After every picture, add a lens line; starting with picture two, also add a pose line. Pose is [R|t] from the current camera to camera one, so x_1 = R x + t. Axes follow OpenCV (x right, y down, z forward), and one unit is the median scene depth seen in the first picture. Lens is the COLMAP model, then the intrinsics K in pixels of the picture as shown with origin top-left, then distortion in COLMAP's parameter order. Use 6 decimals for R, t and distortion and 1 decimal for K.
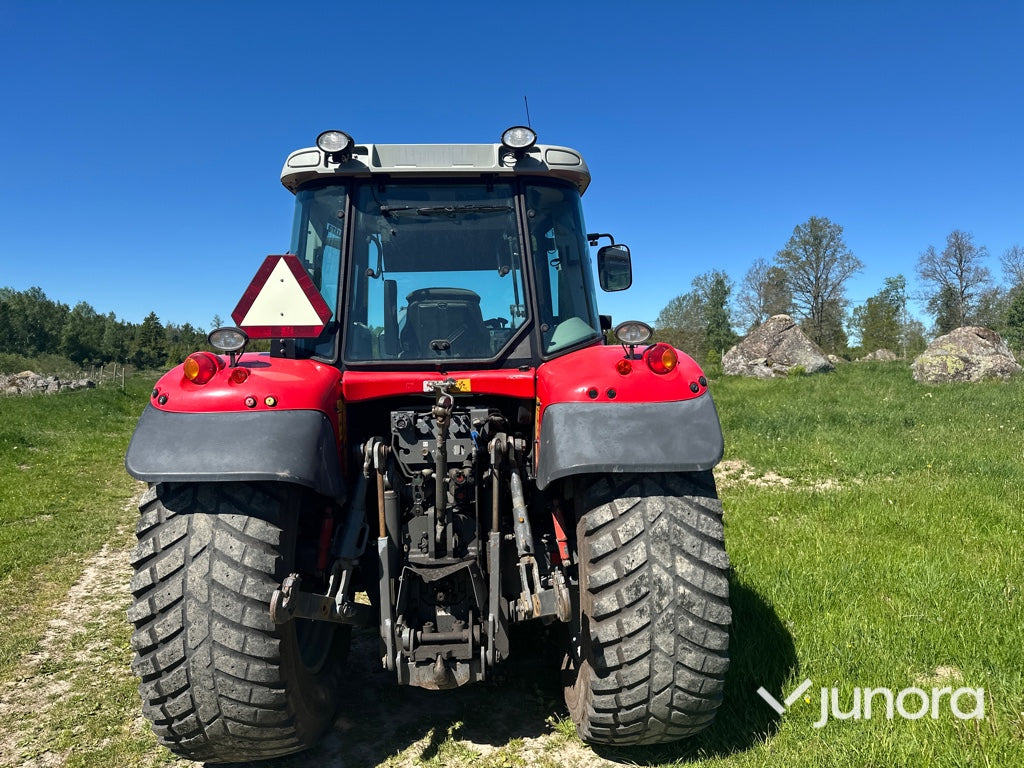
lens RADIAL K [[717.0, 0, 513.0], [0, 717.0, 382.7], [0, 0, 1]] dist [0.100217, -0.174902]
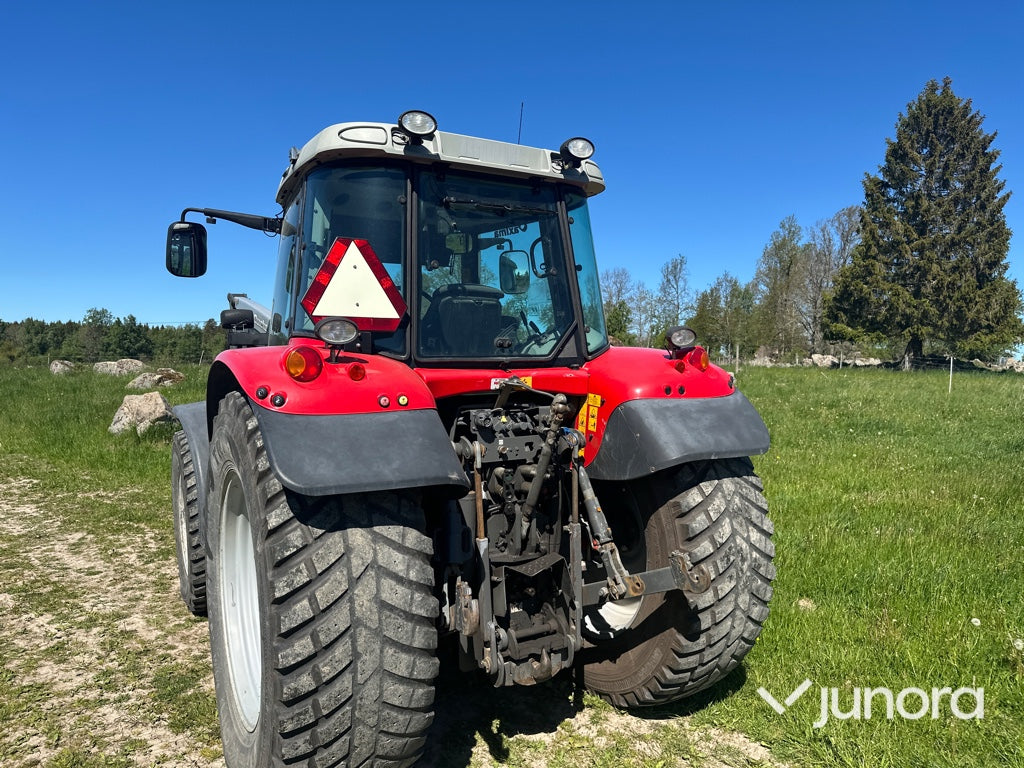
lens RADIAL K [[716.8, 0, 512.8], [0, 716.8, 380.8], [0, 0, 1]] dist [0.072613, -0.087204]
pose [[0.880257, 0.001482, 0.474494, -0.664151], [-0.001172, 0.999999, -0.000950, 0.001610], [-0.474495, 0.000280, 0.880258, 0.138117]]
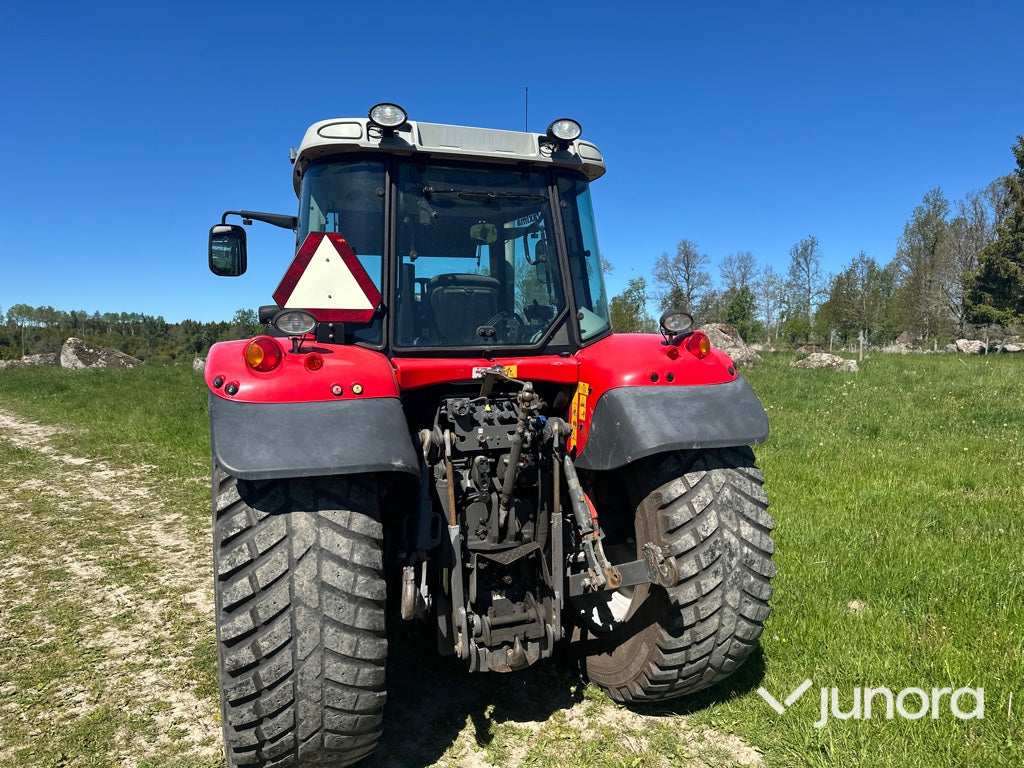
lens RADIAL K [[717.7, 0, 514.8], [0, 717.7, 385.0], [0, 0, 1]] dist [0.077556, -0.109030]
pose [[0.946466, -0.013195, 0.322535, -0.455991], [0.008633, 0.999842, 0.015570, 0.008009], [-0.322689, -0.011952, 0.946429, 0.050597]]
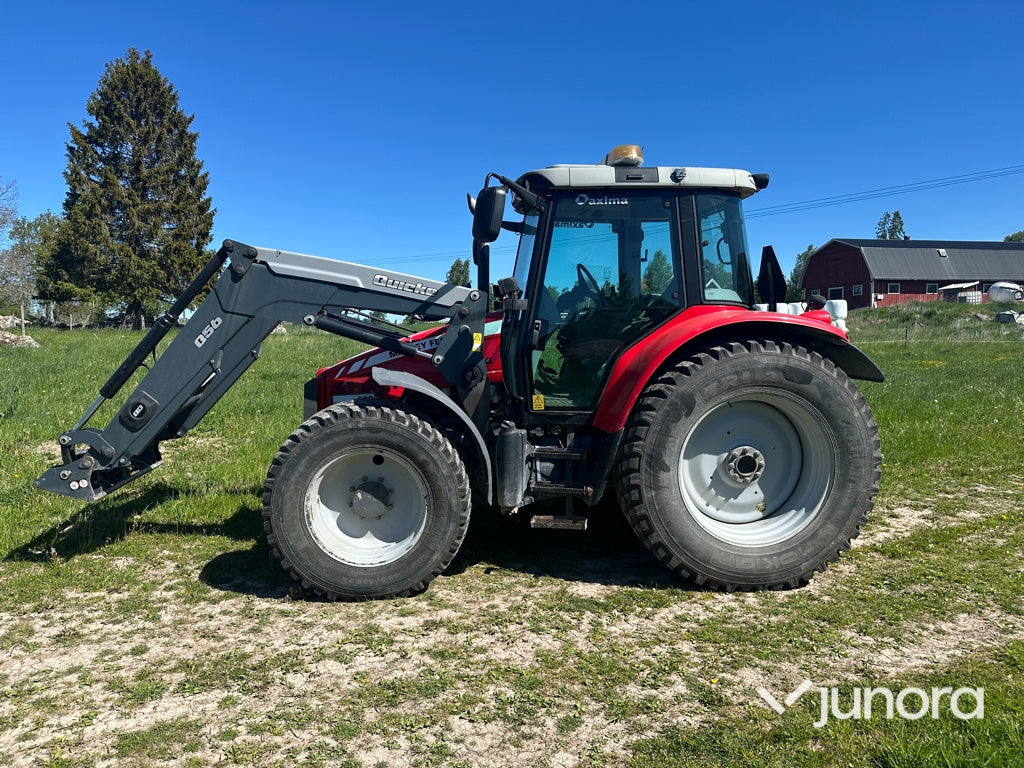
lens RADIAL K [[725.1, 0, 515.6], [0, 725.1, 375.4], [0, 0, 1]] dist [0.015805, -0.010366]
pose [[-0.046257, -0.068605, 0.996571, -2.018023], [0.038765, 0.996764, 0.070418, -0.037059], [-0.998177, 0.041889, -0.043448, 1.702092]]
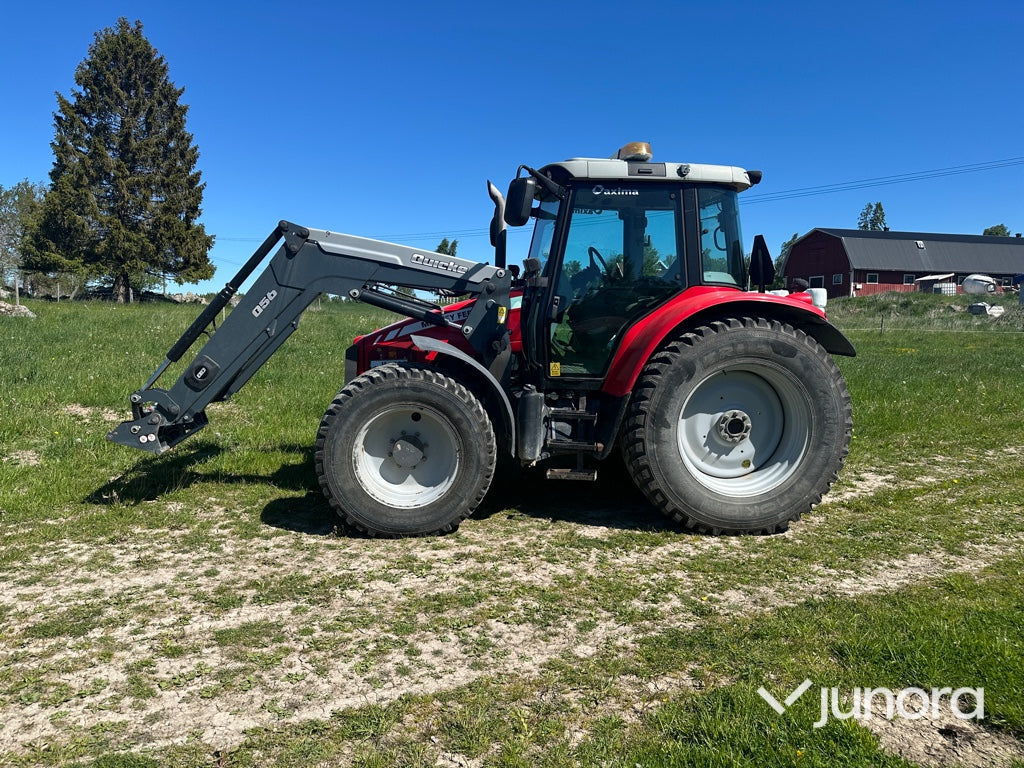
lens RADIAL K [[717.7, 0, 513.2], [0, 717.7, 389.0], [0, 0, 1]] dist [0.070962, -0.096231]
pose [[-0.067795, -0.112035, 0.991389, -2.233747], [0.017150, 0.993397, 0.113435, -0.020026], [-0.997552, 0.024692, -0.065426, 1.810273]]
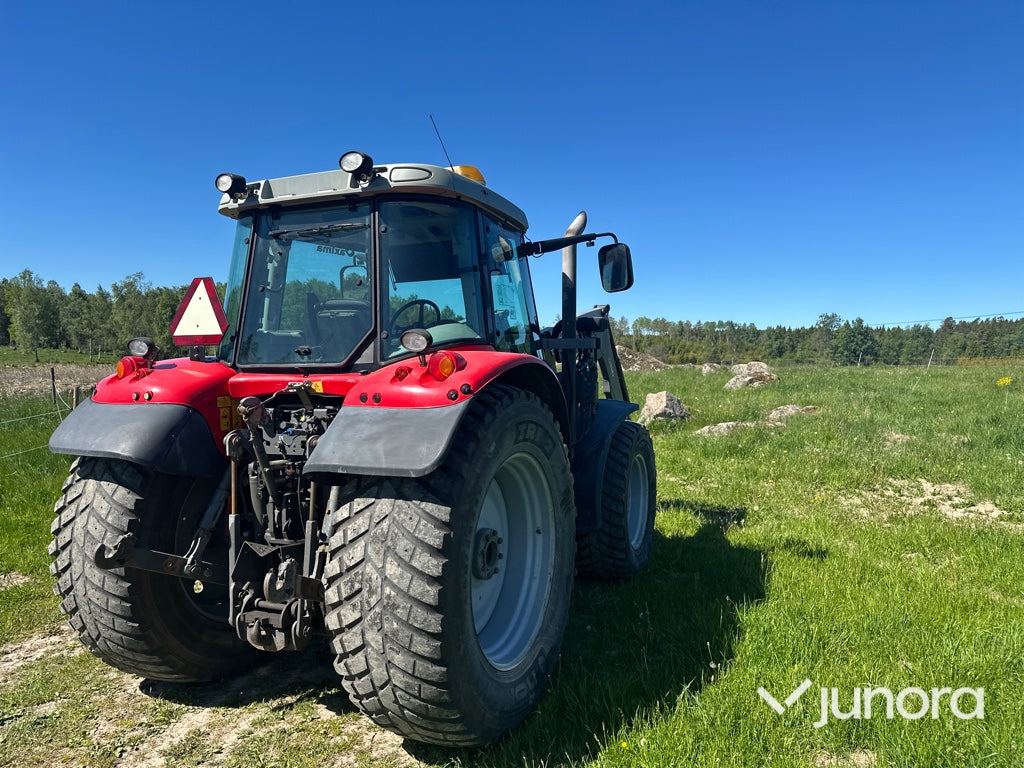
lens RADIAL K [[718.3, 0, 511.6], [0, 718.3, 376.5], [0, 0, 1]] dist [0.071033, -0.097166]
pose [[0.897460, 0.018284, -0.440717, 0.818310], [-0.019550, 0.999807, 0.001668, -0.024040], [0.440662, 0.007119, 0.897645, 0.146383]]
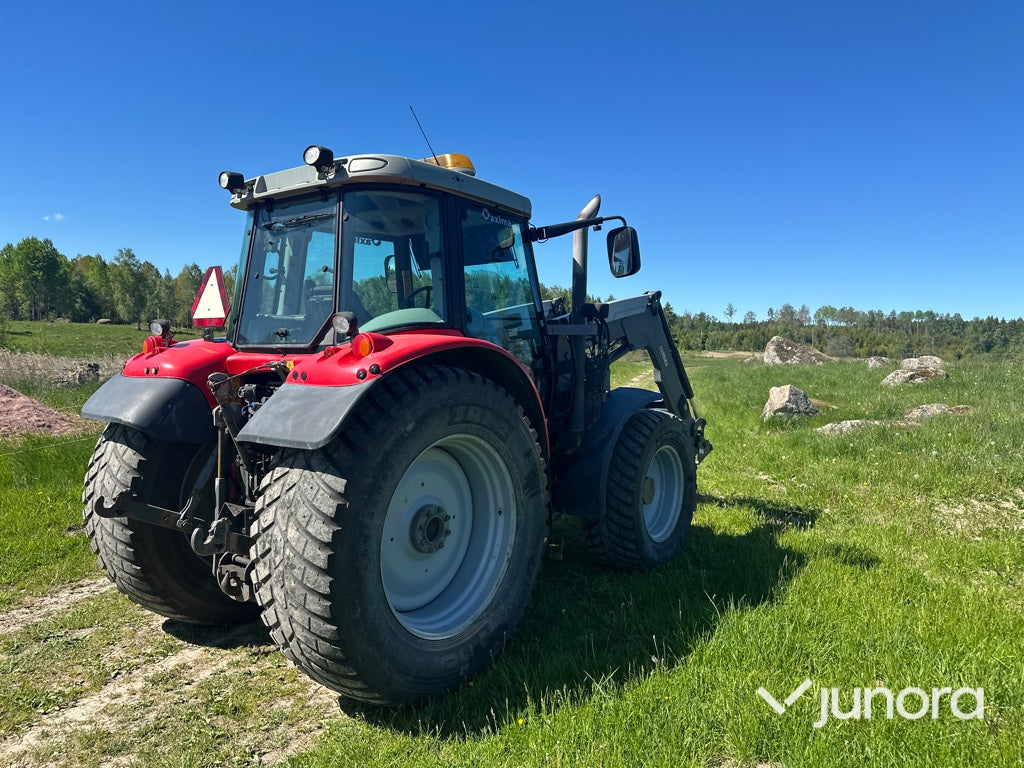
lens RADIAL K [[717.5, 0, 512.4], [0, 717.5, 387.1], [0, 0, 1]] dist [0.080260, -0.119776]
pose [[0.772731, 0.054191, -0.632417, 1.168580], [-0.039306, 0.998522, 0.037536, -0.025142], [0.633516, -0.004148, 0.773718, 0.343051]]
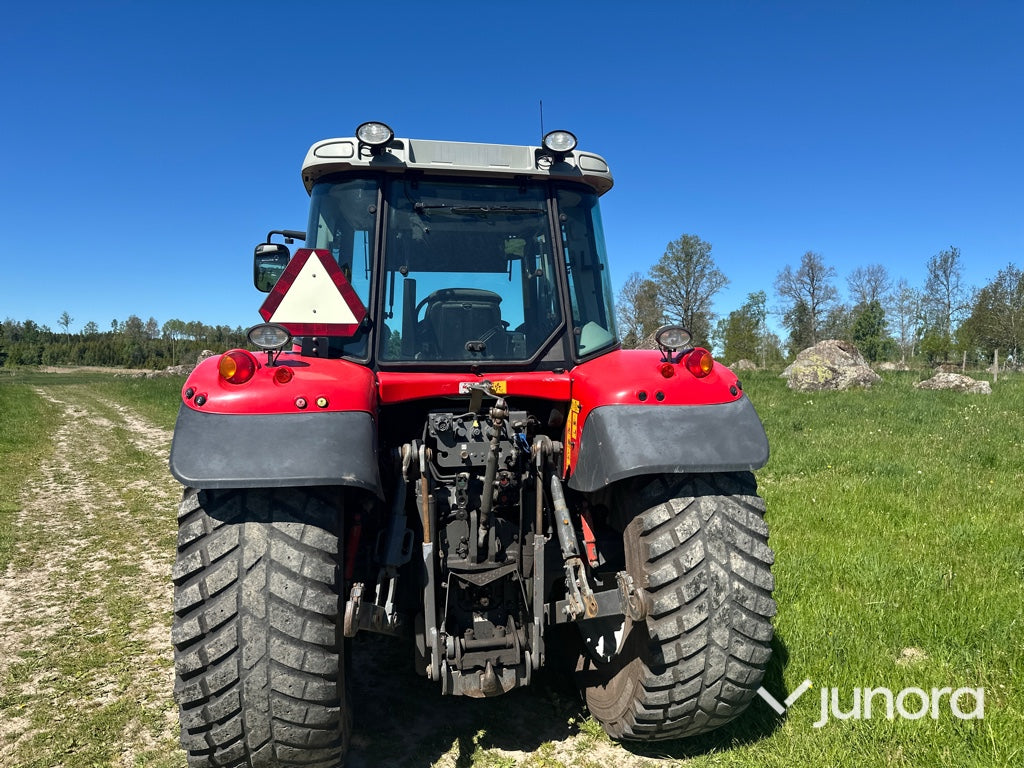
lens RADIAL K [[718.5, 0, 515.5], [0, 718.5, 380.6], [0, 0, 1]] dist [0.072862, -0.108905]
pose [[0.985274, 0.009364, 0.170724, -0.253864], [-0.007479, 0.999904, -0.011682, 0.006555], [-0.170817, 0.010233, 0.985250, 0.024255]]
